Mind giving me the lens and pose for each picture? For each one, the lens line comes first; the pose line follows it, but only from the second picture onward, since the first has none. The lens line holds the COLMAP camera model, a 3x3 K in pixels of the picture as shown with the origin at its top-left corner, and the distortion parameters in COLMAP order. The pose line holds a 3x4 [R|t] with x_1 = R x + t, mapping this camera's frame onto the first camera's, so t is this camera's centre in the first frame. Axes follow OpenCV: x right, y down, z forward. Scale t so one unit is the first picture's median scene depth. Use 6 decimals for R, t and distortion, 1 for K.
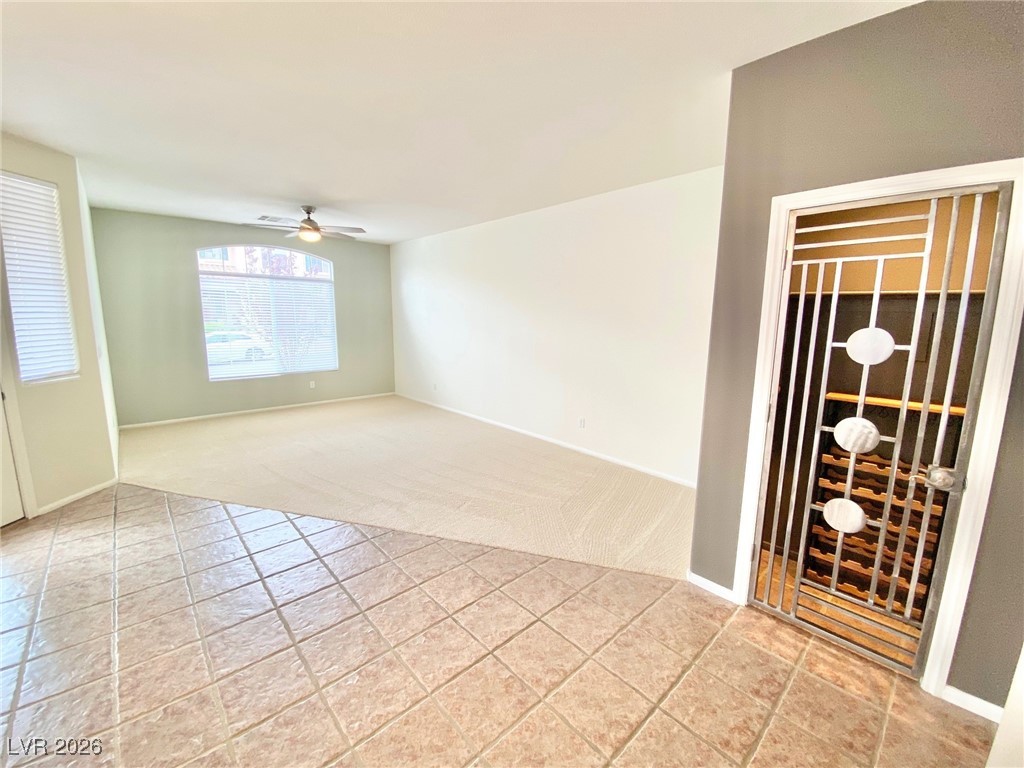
lens RADIAL K [[416.1, 0, 512.0], [0, 416.1, 384.0], [0, 0, 1]] dist [0.022723, -0.022610]
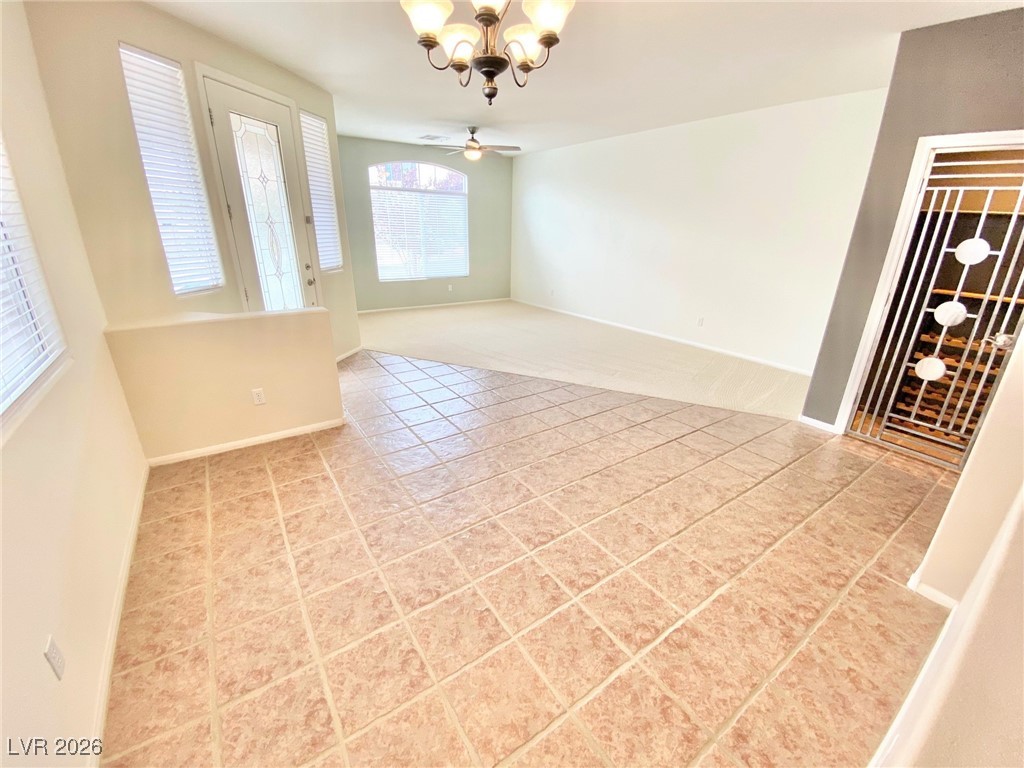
lens RADIAL K [[416.1, 0, 512.0], [0, 416.1, 384.0], [0, 0, 1]] dist [0.022723, -0.022610]
pose [[0.990134, 0.054713, -0.129004, -0.454700], [-0.028660, 0.980232, 0.195765, 0.111136], [0.137165, -0.190136, 0.972129, -0.611775]]
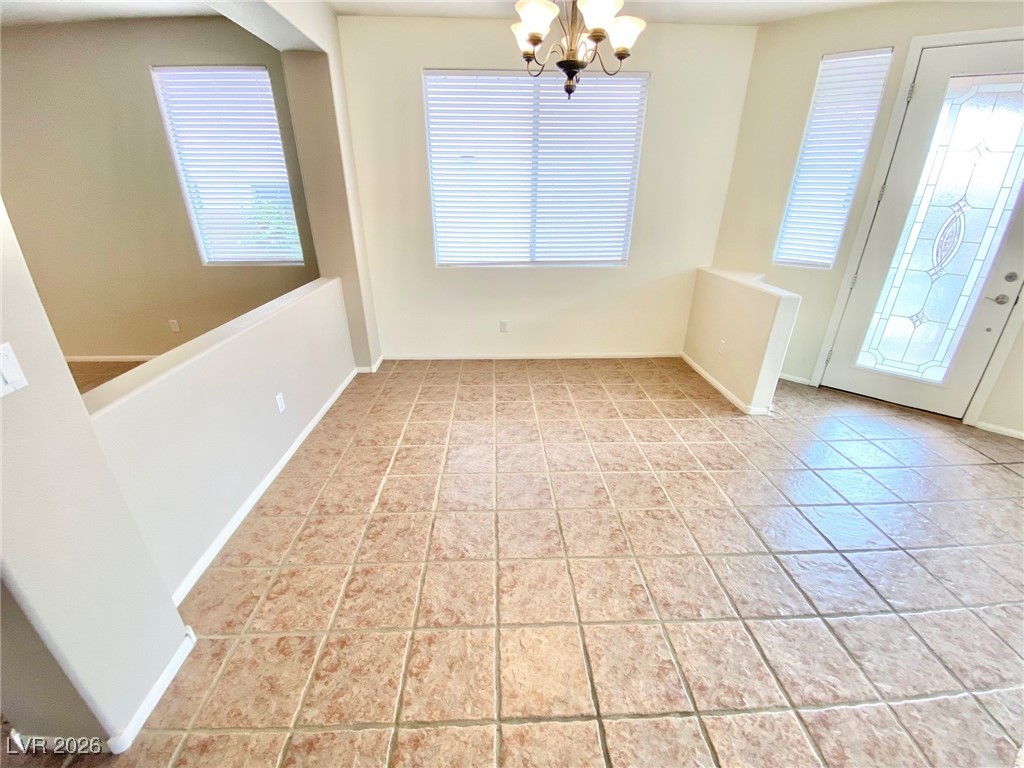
lens RADIAL K [[416.1, 0, 512.0], [0, 416.1, 384.0], [0, 0, 1]] dist [0.022723, -0.022610]
pose [[-0.648851, 0.298353, -0.699984, 0.345508], [-0.139091, 0.857919, 0.494600, -0.154511], [0.748095, 0.418283, -0.515163, 0.956807]]
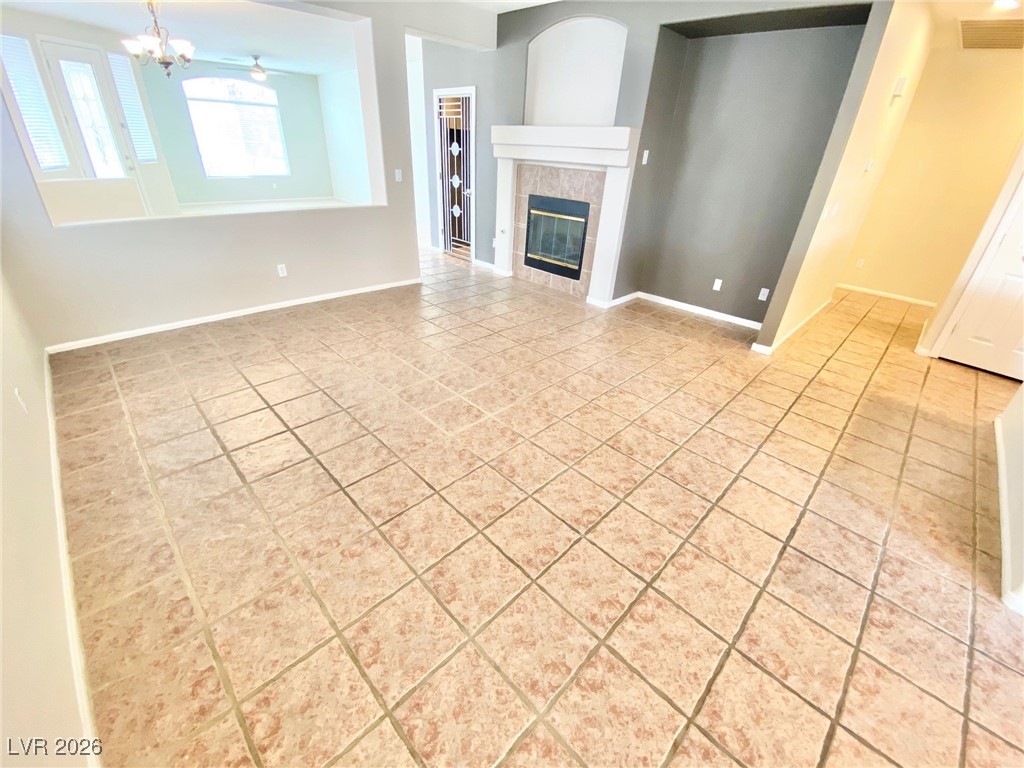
lens RADIAL K [[416.1, 0, 512.0], [0, 416.1, 384.0], [0, 0, 1]] dist [0.022723, -0.022610]
pose [[0.998584, 0.011098, 0.052032, 0.995574], [-0.028509, 0.937356, 0.347206, 0.405861], [-0.044919, -0.348197, 0.936344, -2.272225]]
